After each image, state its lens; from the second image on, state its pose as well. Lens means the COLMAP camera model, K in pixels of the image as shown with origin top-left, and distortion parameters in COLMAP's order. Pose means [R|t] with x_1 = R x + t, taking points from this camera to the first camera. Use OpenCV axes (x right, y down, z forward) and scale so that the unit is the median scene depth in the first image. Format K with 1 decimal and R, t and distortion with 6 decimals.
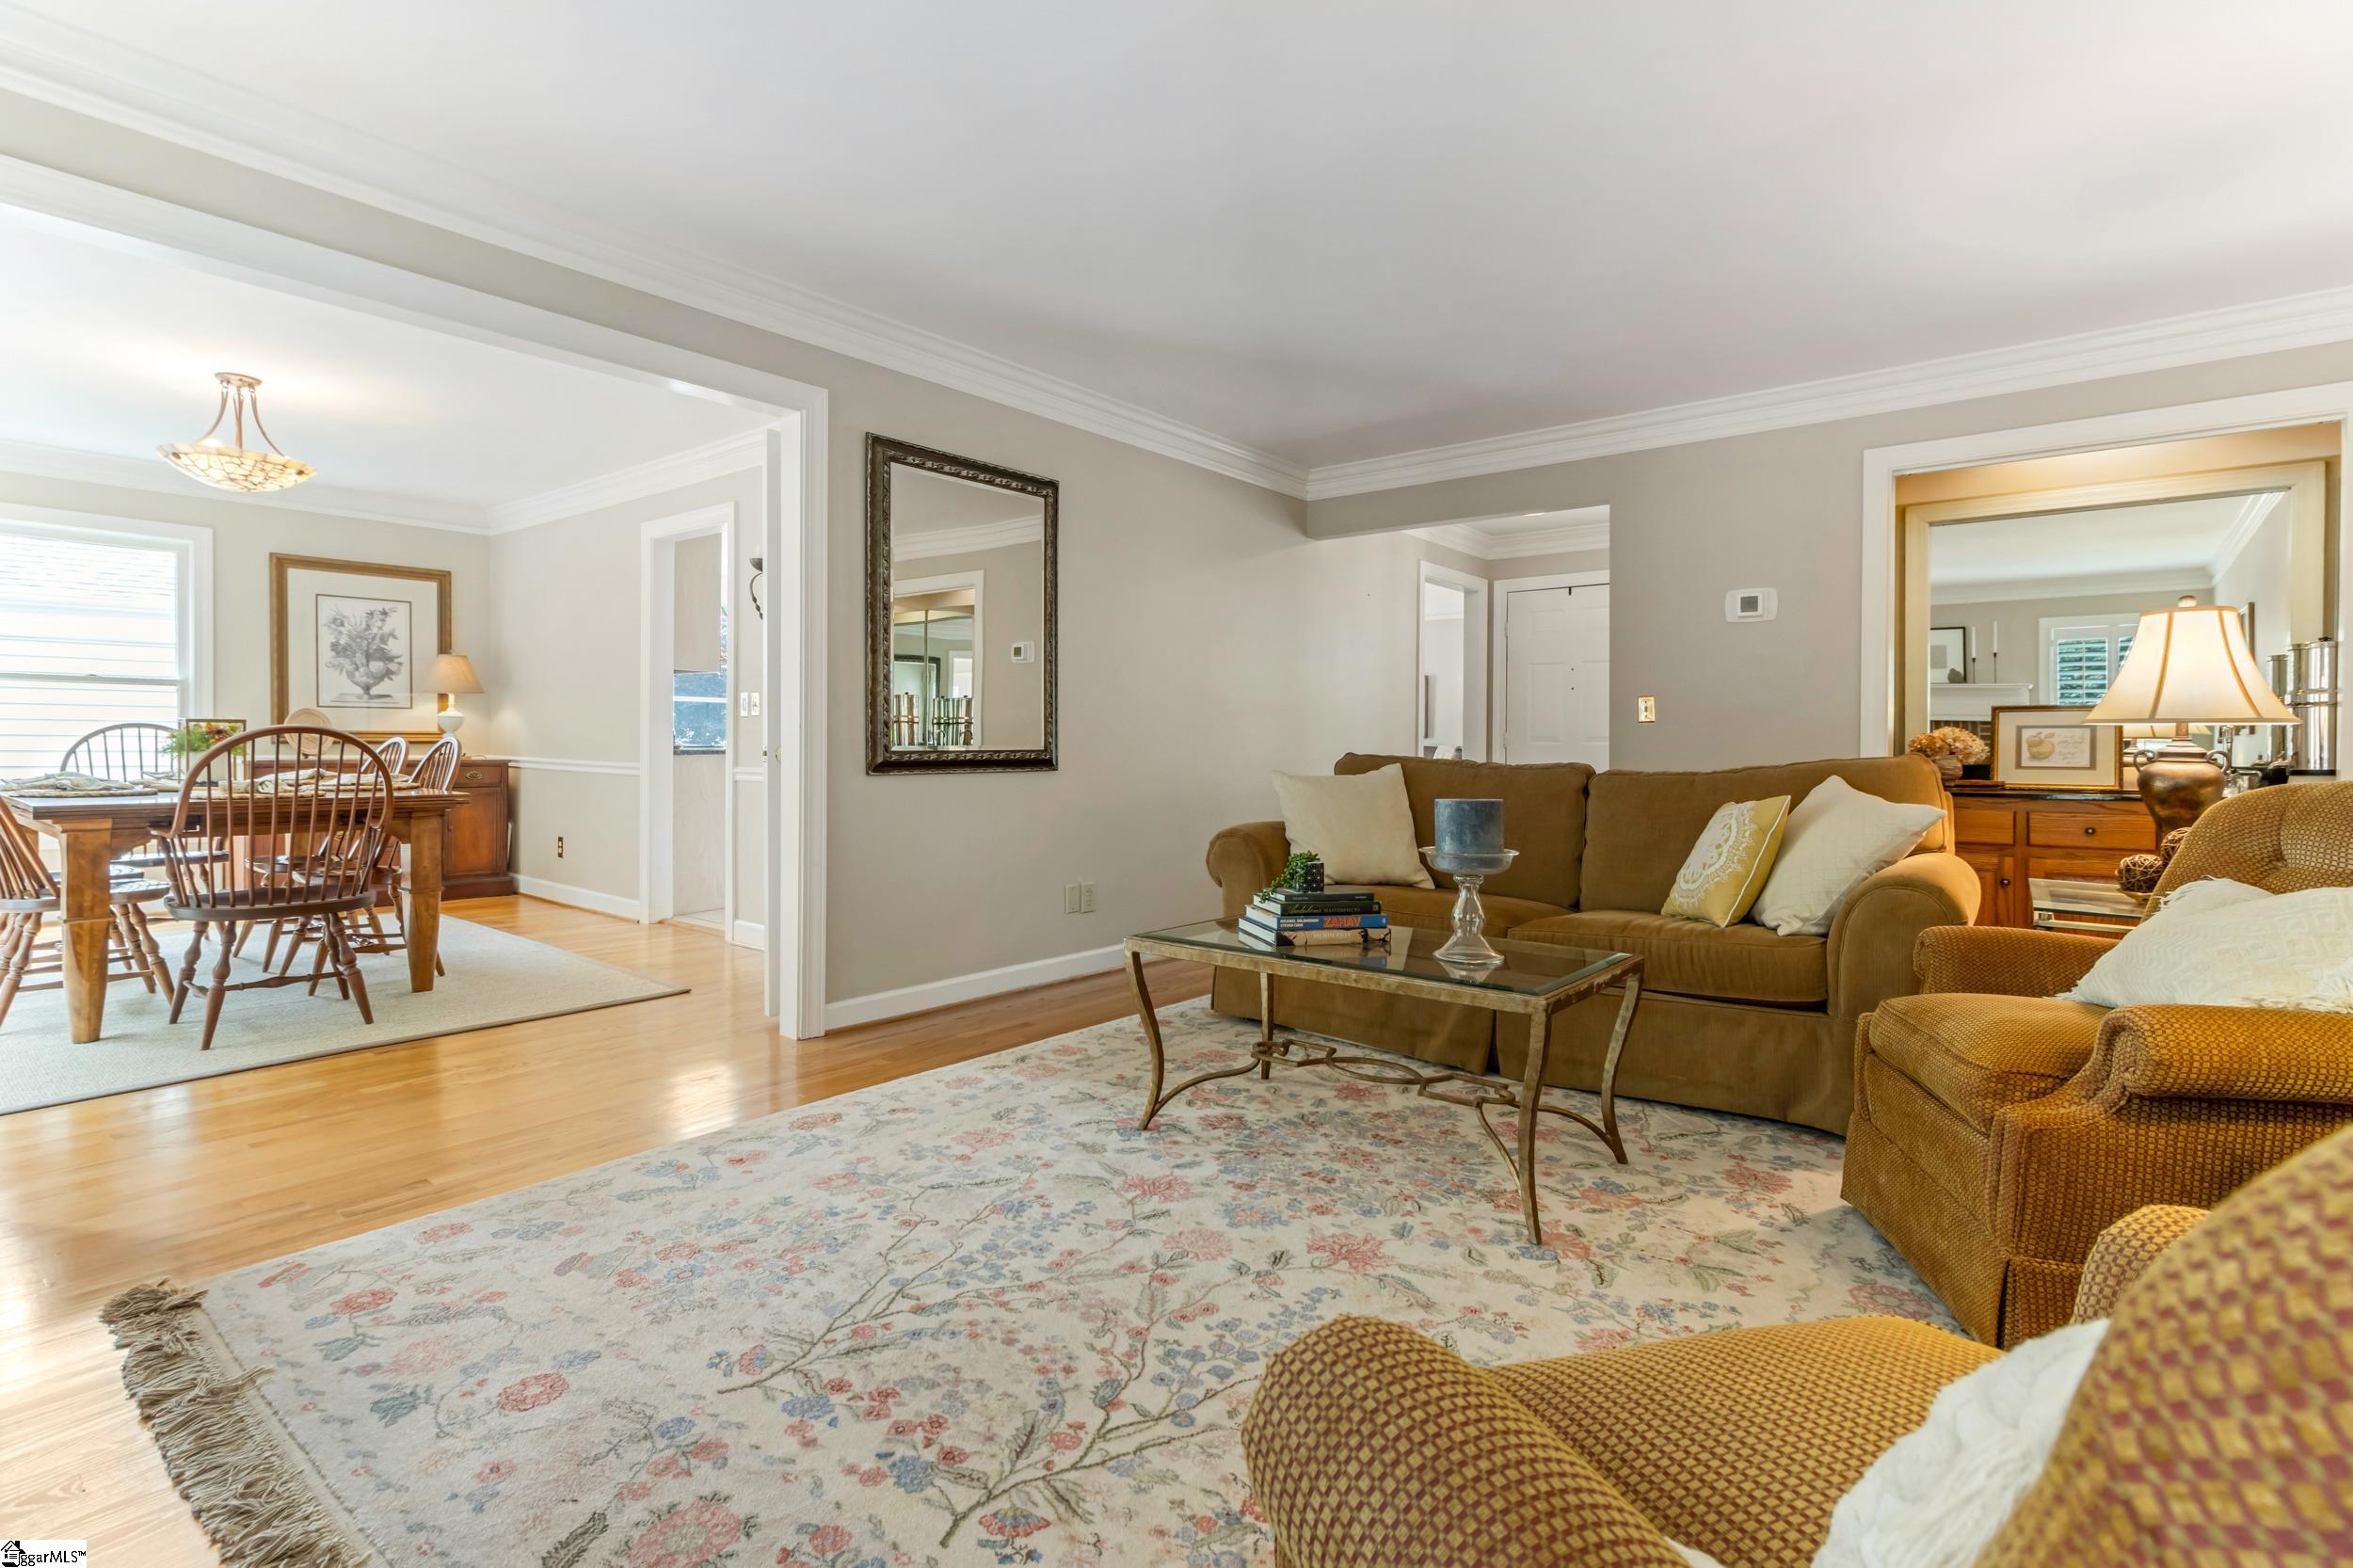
lens RADIAL K [[1121.4, 0, 1181.6], [0, 1121.4, 755.3], [0, 0, 1]] dist [0.008578, 0.000749]
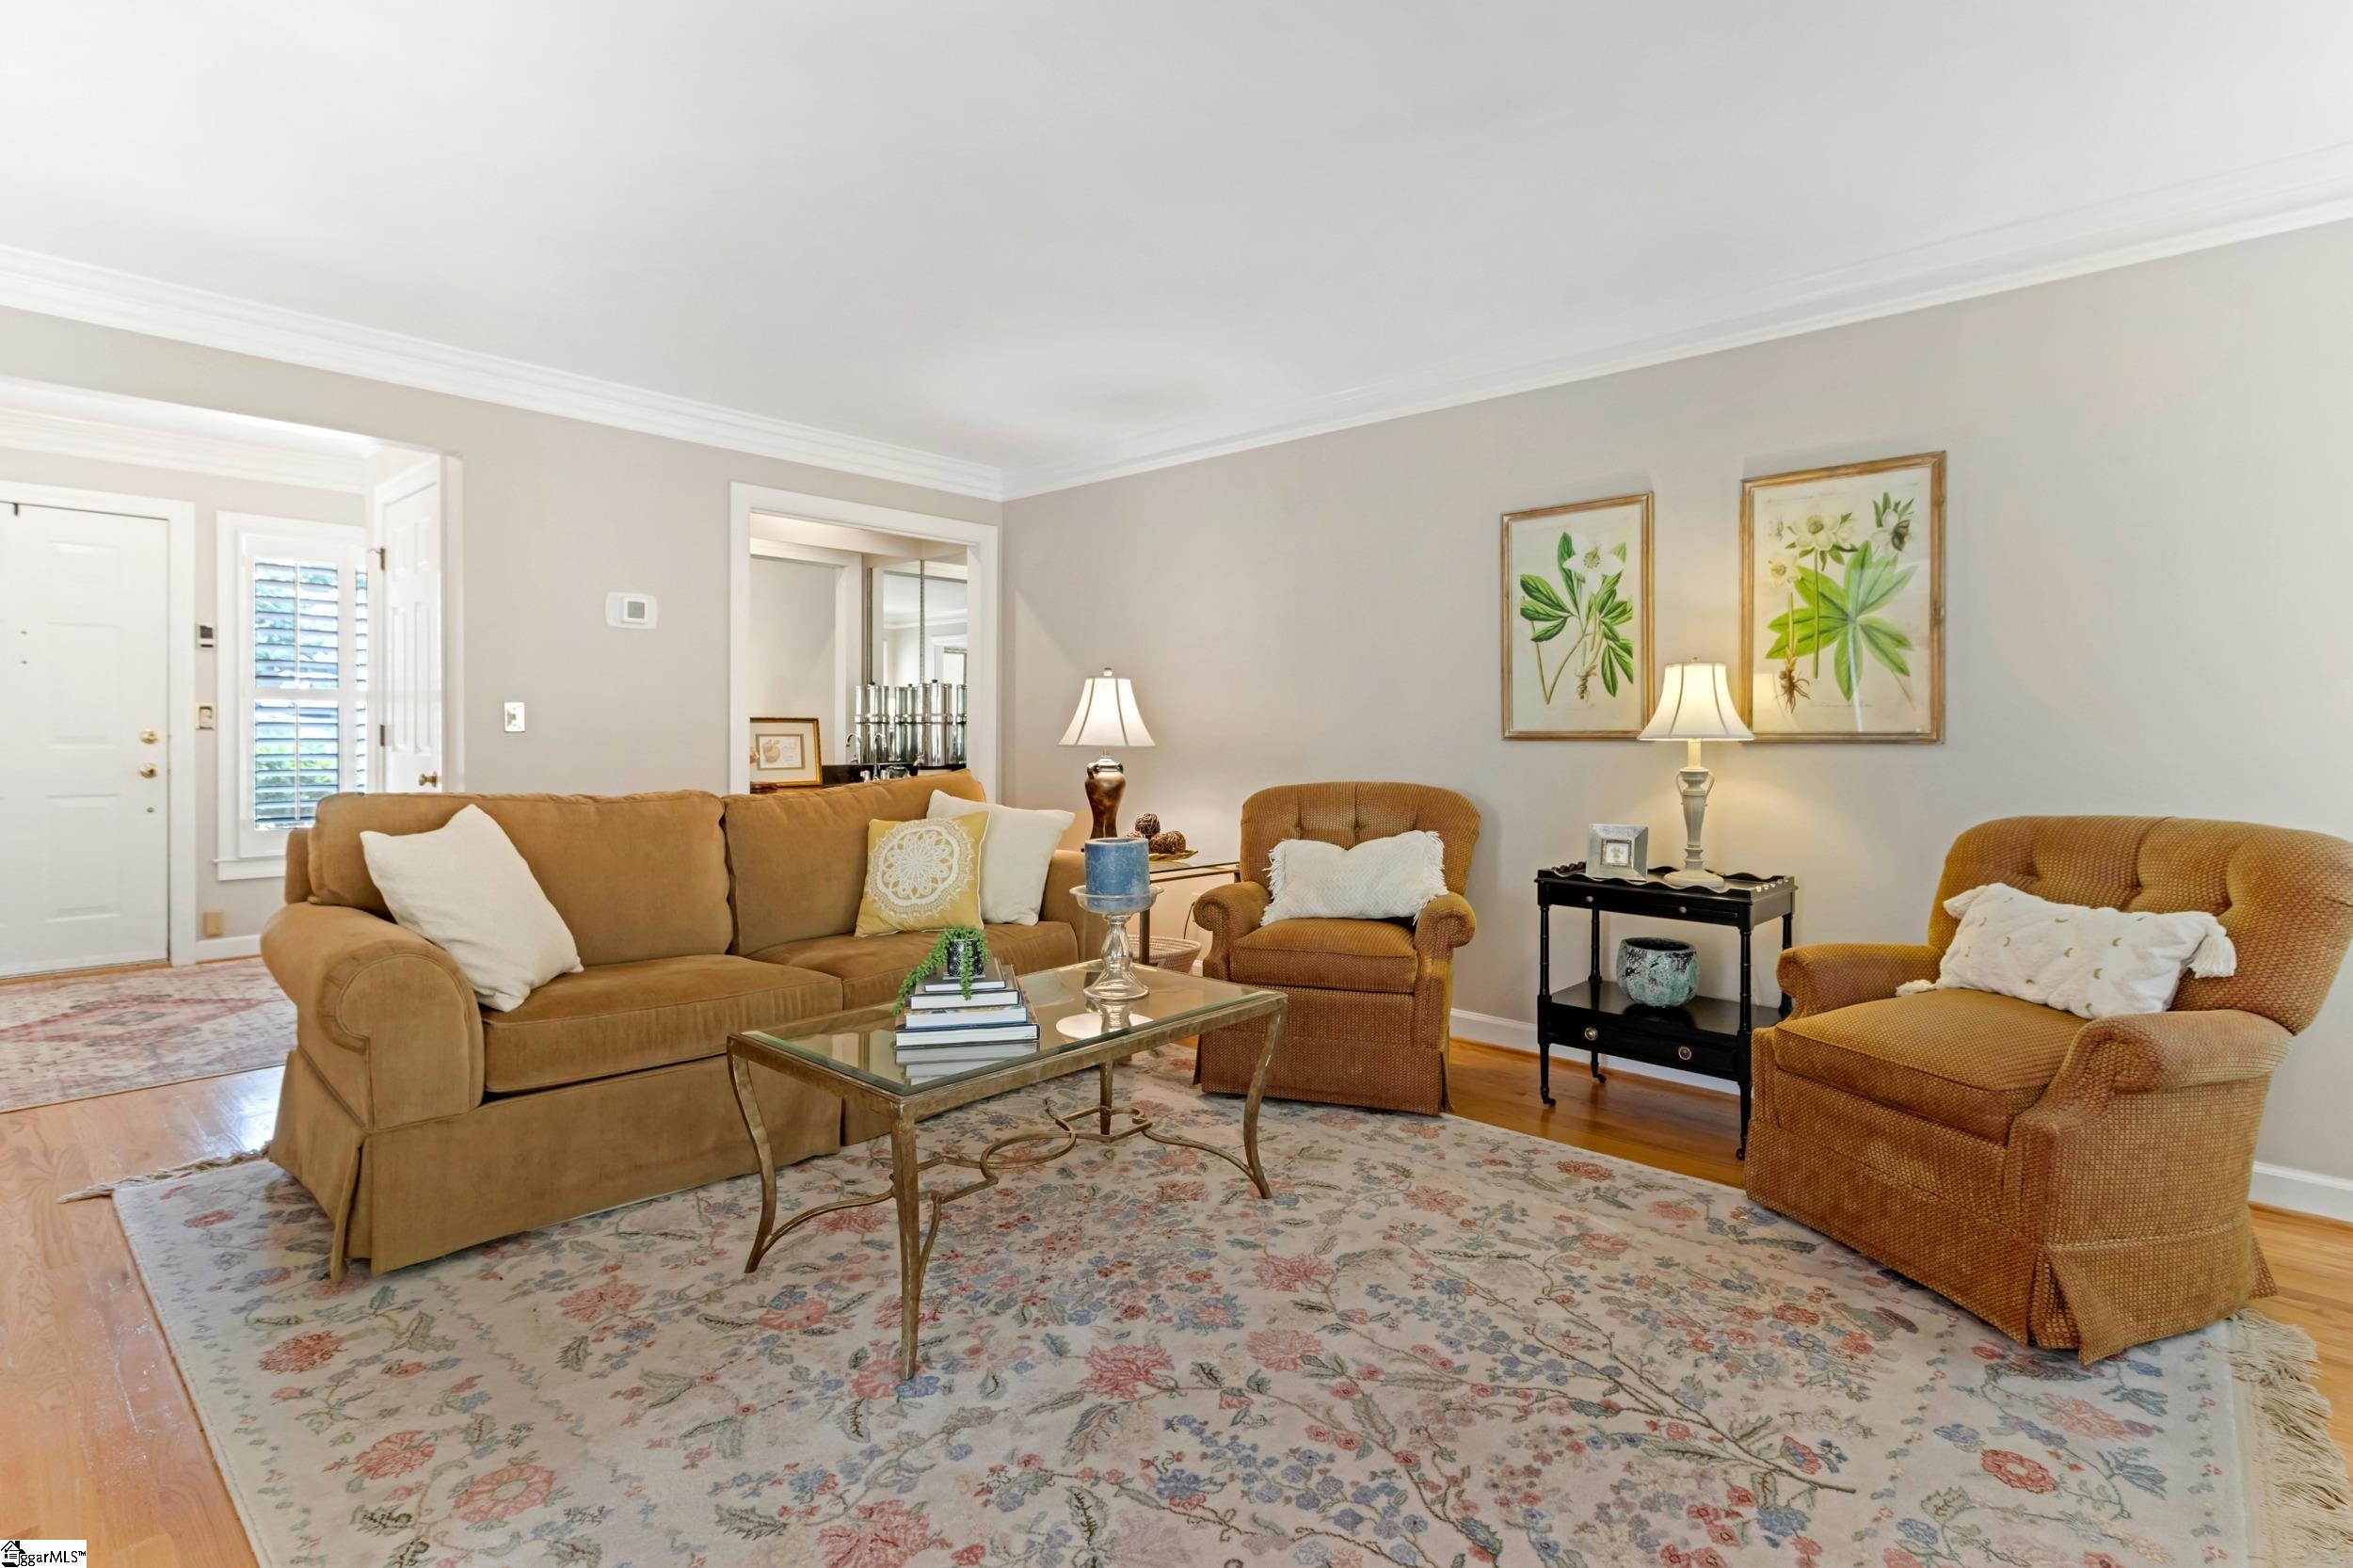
lens RADIAL K [[1121.4, 0, 1181.6], [0, 1121.4, 755.3], [0, 0, 1]] dist [0.008578, 0.000749]
pose [[0.058233, -0.028702, 0.997890, -0.847532], [-0.000898, 0.999585, 0.028803, -0.077765], [-0.998303, -0.002573, 0.058183, 0.965964]]
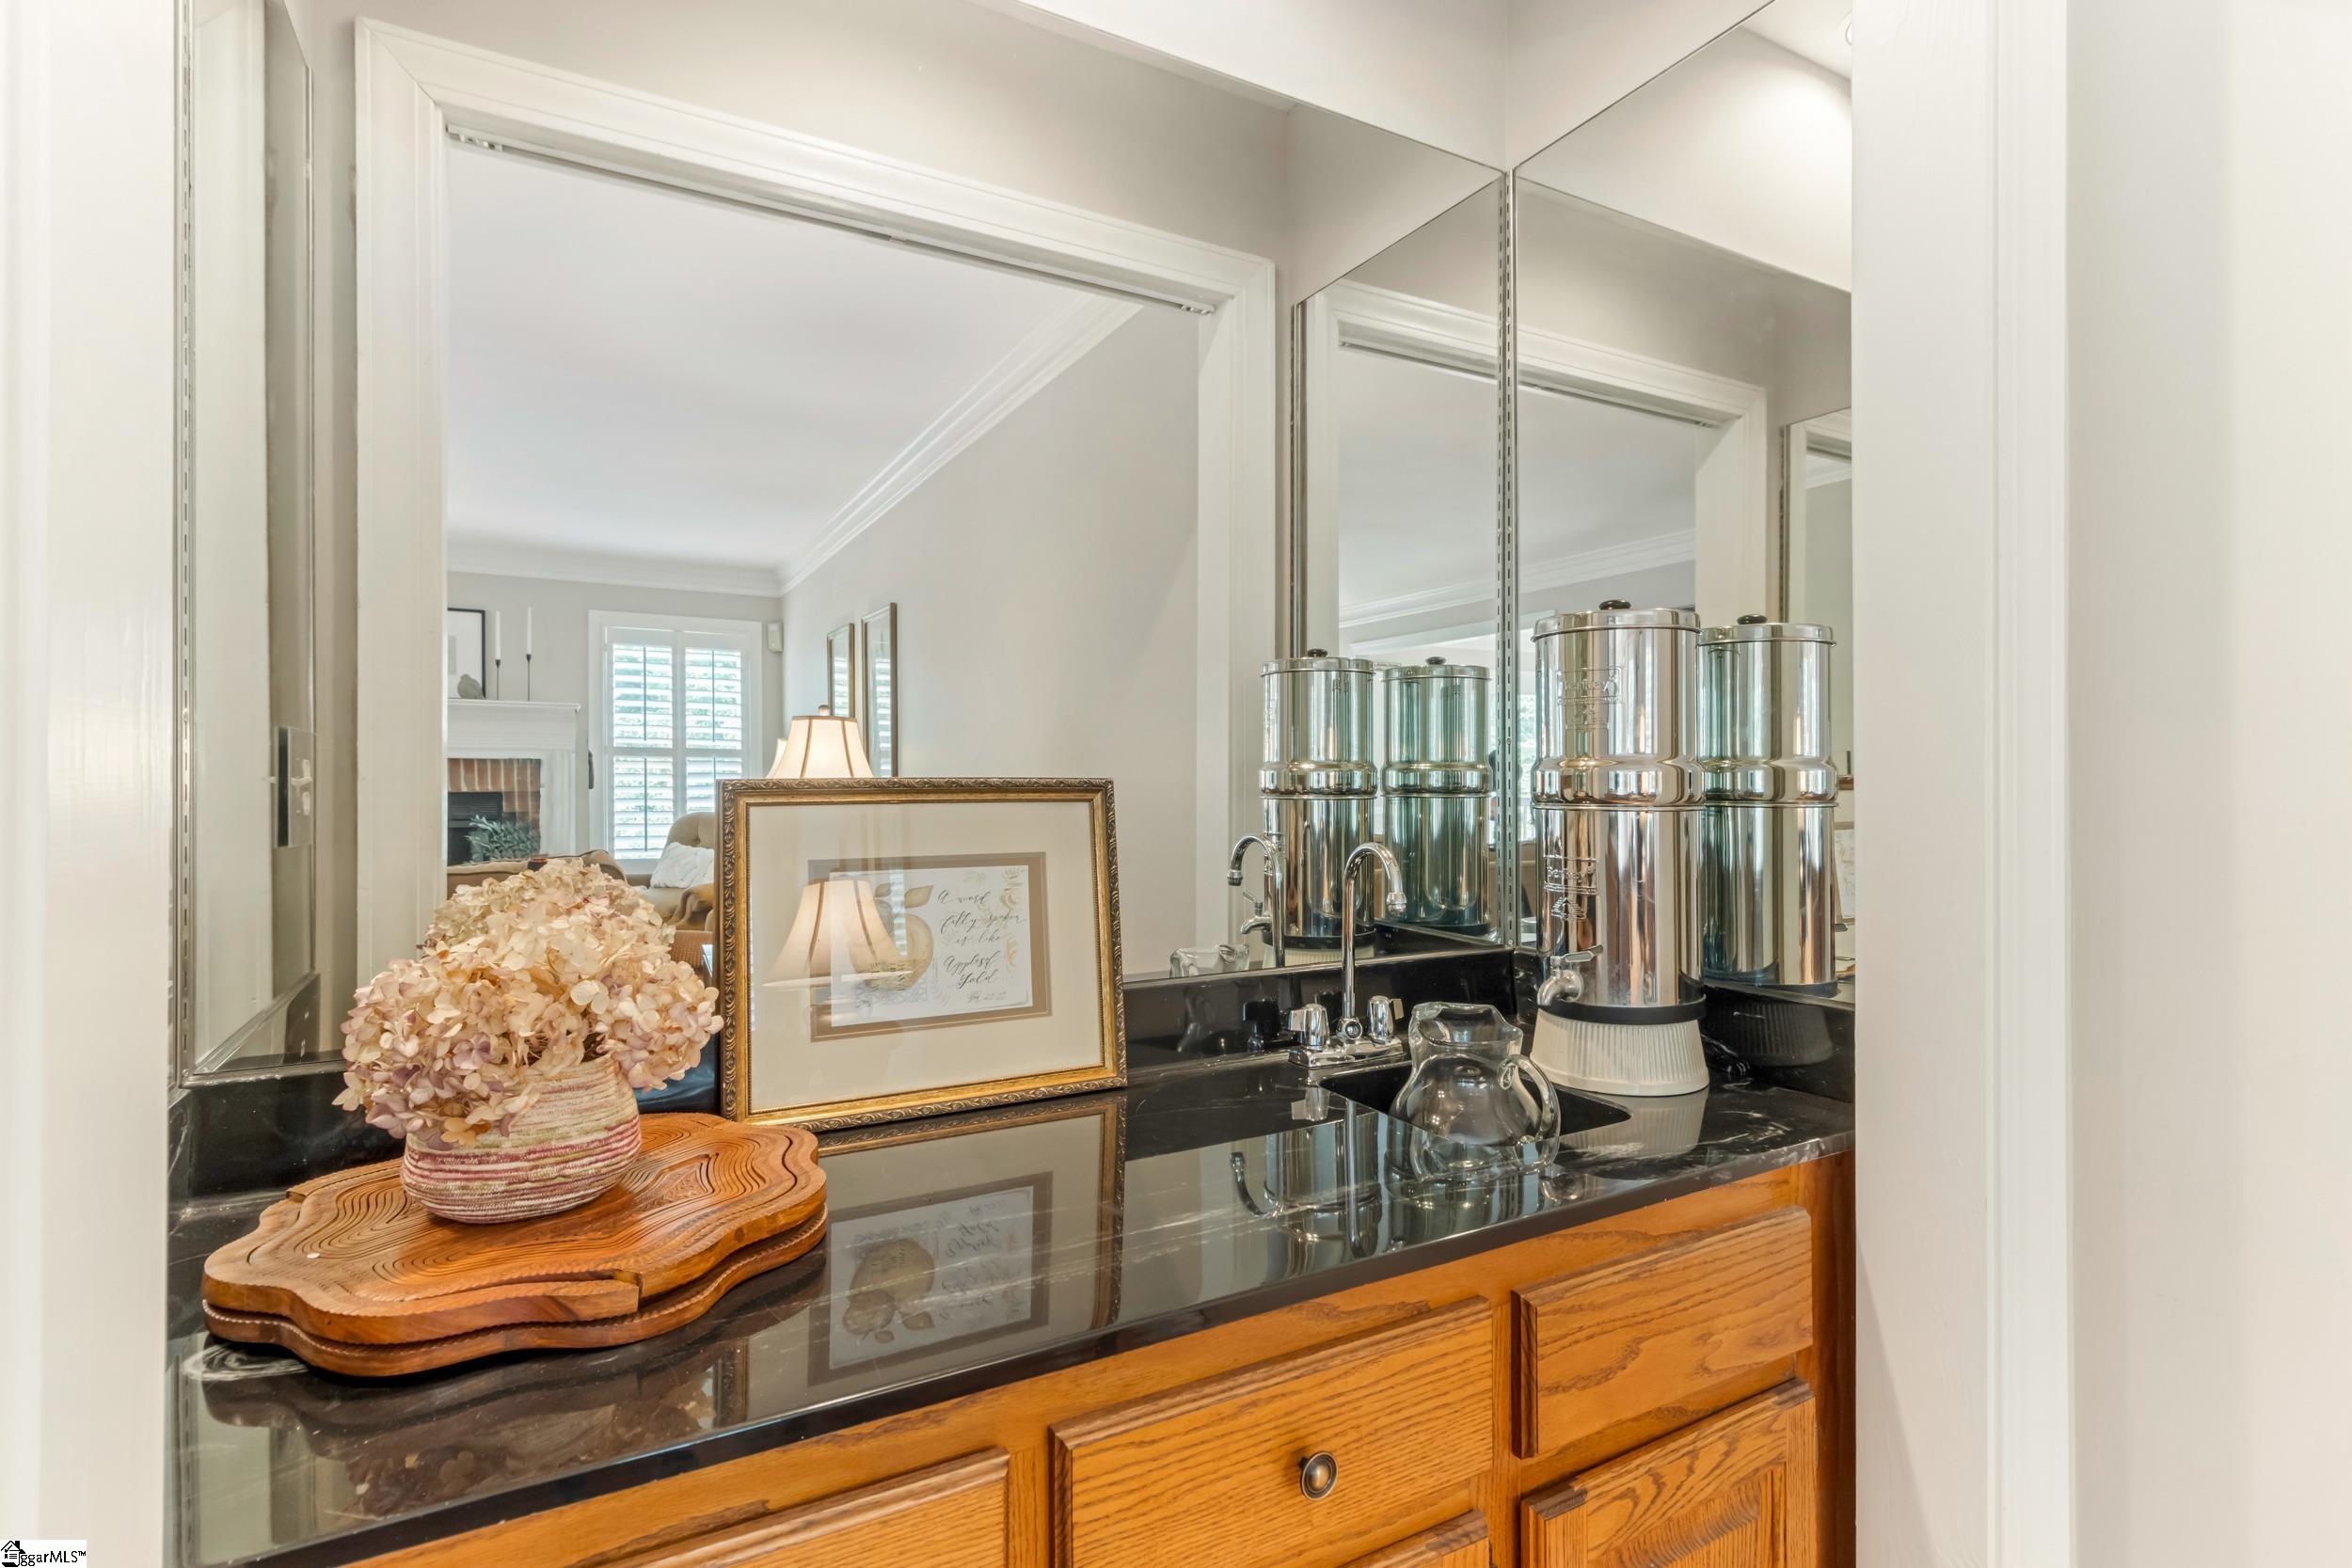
lens RADIAL K [[1120.8, 0, 1181.1], [0, 1120.8, 755.3], [0, 0, 1]] dist [0.008578, 0.000749]
pose [[0.377249, 0.014132, 0.926004, 1.101245], [0.003584, 0.999854, -0.016719, -0.090371], [-0.926105, 0.009626, 0.377143, 1.678118]]
